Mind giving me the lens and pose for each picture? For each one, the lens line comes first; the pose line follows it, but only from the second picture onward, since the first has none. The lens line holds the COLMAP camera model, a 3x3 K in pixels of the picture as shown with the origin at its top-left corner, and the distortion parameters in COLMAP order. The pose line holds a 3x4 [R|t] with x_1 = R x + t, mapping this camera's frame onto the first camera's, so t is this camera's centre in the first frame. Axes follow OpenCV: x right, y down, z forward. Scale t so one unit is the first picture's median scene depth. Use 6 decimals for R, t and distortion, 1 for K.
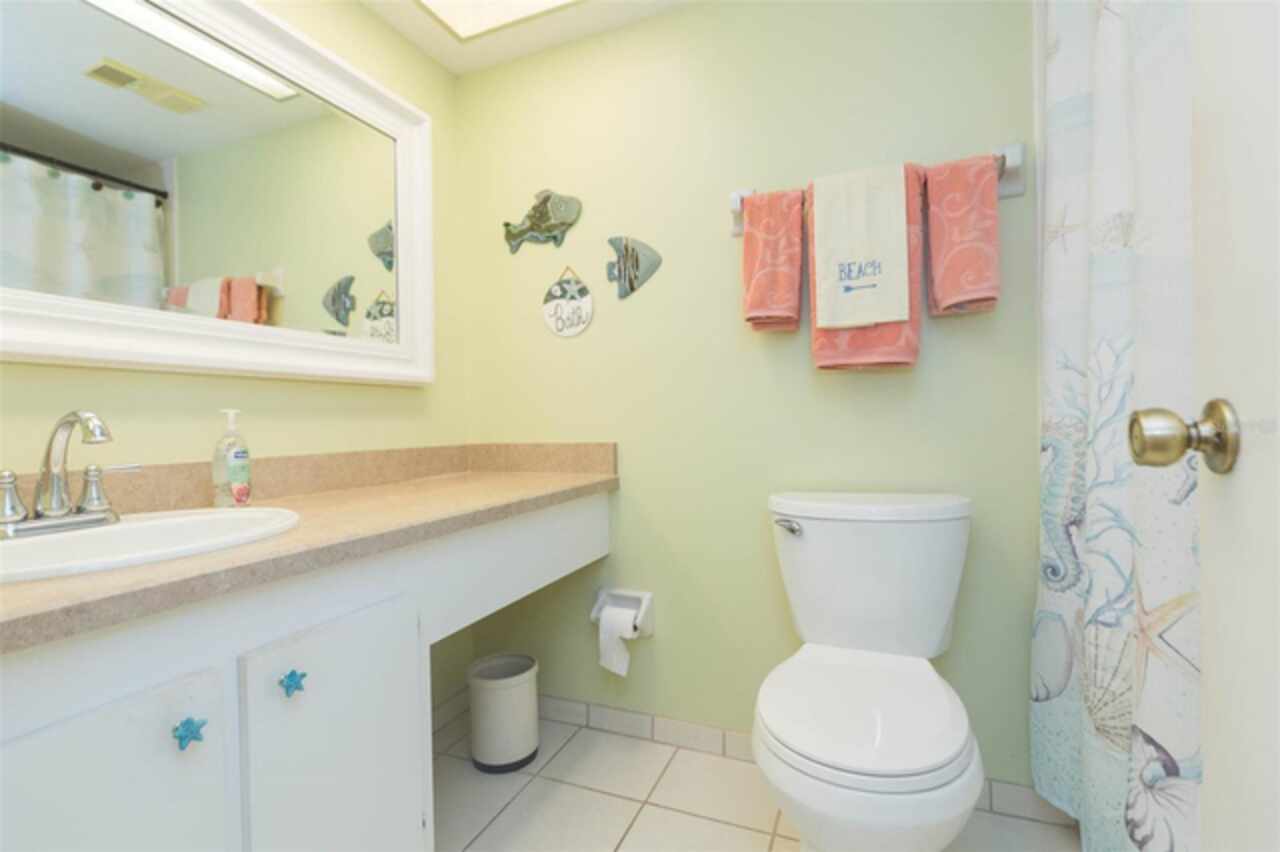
lens RADIAL K [[578.9, 0, 640.7], [0, 578.9, 426.7], [0, 0, 1]] dist [0.001517, 0.000171]
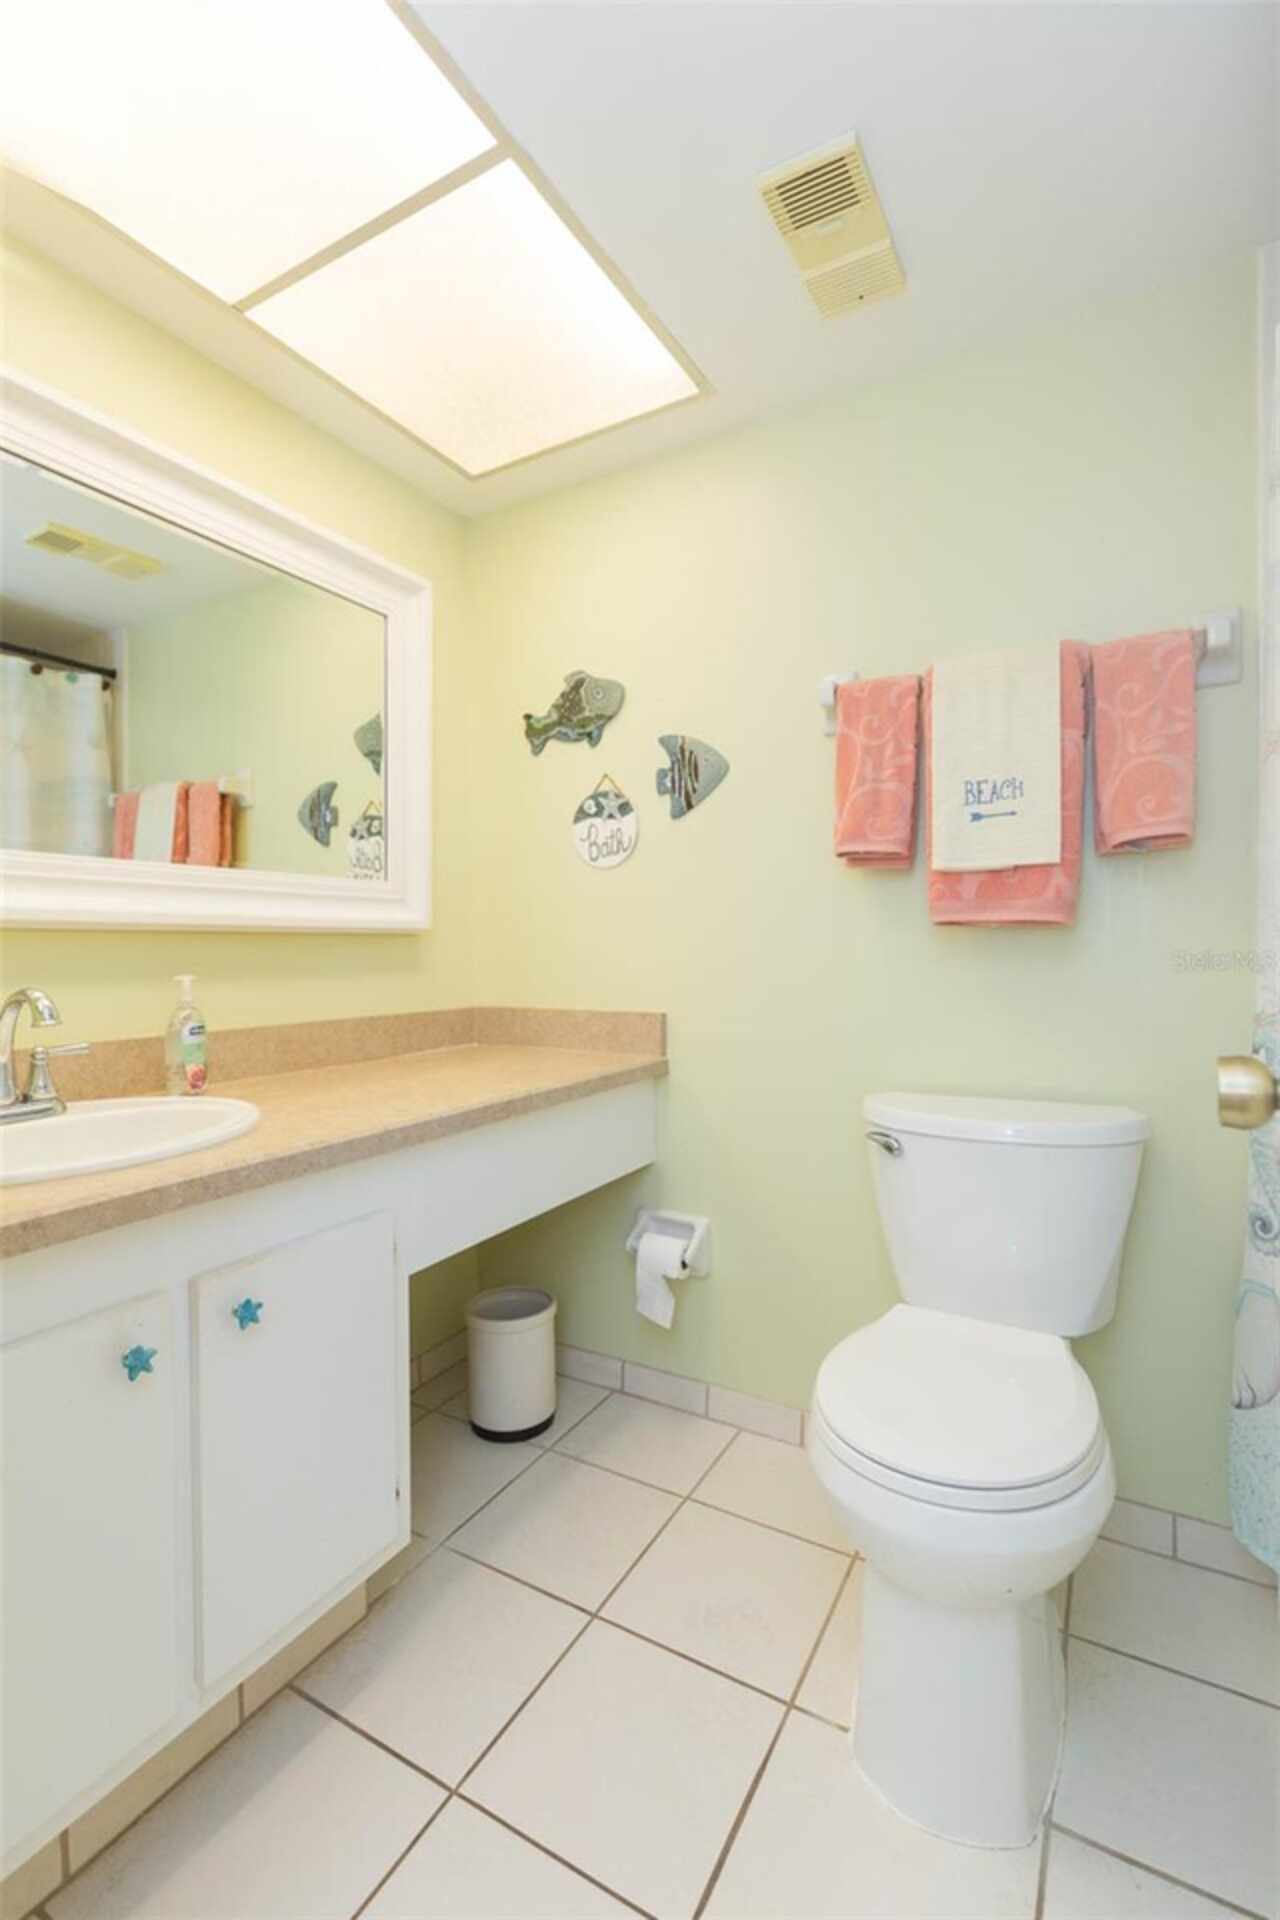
lens RADIAL K [[852.6, 0, 635.8], [0, 852.6, 957.4], [0, 0, 1]] dist [0.000316, 0.000185]
pose [[0.991204, 0.015506, -0.131428, 0.074439], [-0.014791, 0.999870, 0.006415, -0.059296], [0.131510, -0.004415, 0.991305, -0.102863]]
